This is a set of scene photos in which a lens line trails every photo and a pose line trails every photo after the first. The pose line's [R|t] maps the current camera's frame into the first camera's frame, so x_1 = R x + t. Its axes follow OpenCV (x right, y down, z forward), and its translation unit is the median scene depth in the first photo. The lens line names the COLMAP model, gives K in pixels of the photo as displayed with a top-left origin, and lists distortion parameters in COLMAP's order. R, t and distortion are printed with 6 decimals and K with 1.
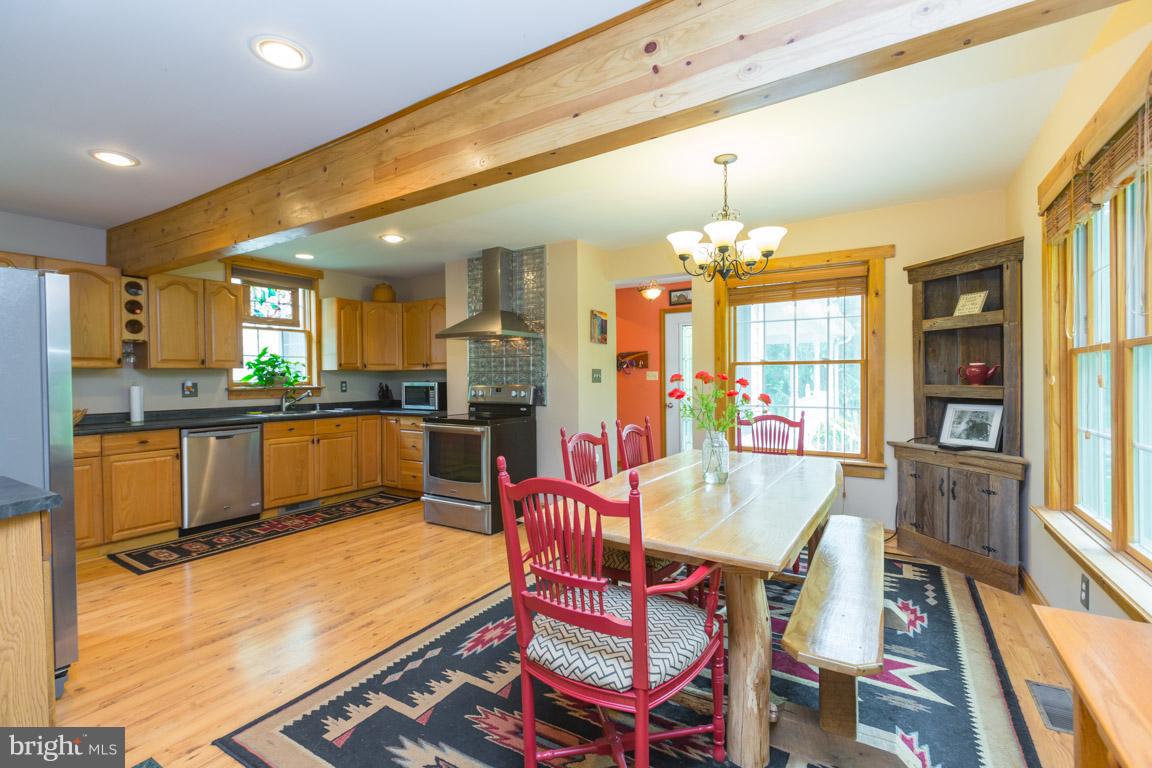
lens RADIAL K [[506.3, 0, 576.0], [0, 506.3, 384.0], [0, 0, 1]] dist [0.003748, -0.000365]
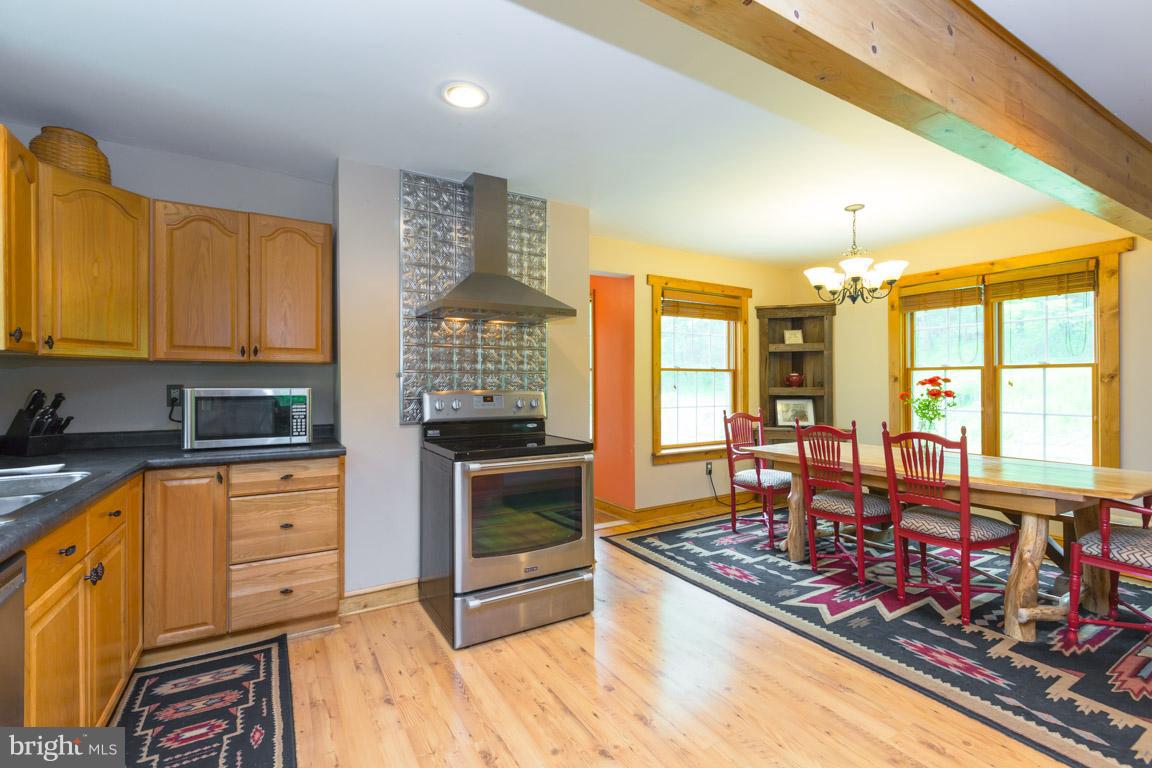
lens RADIAL K [[506.3, 0, 576.0], [0, 506.3, 384.0], [0, 0, 1]] dist [0.003748, -0.000365]
pose [[0.466070, 0.003646, 0.884740, -0.878369], [0.007425, 0.999940, -0.008032, -0.001484], [-0.884717, 0.010313, 0.466015, 0.790326]]
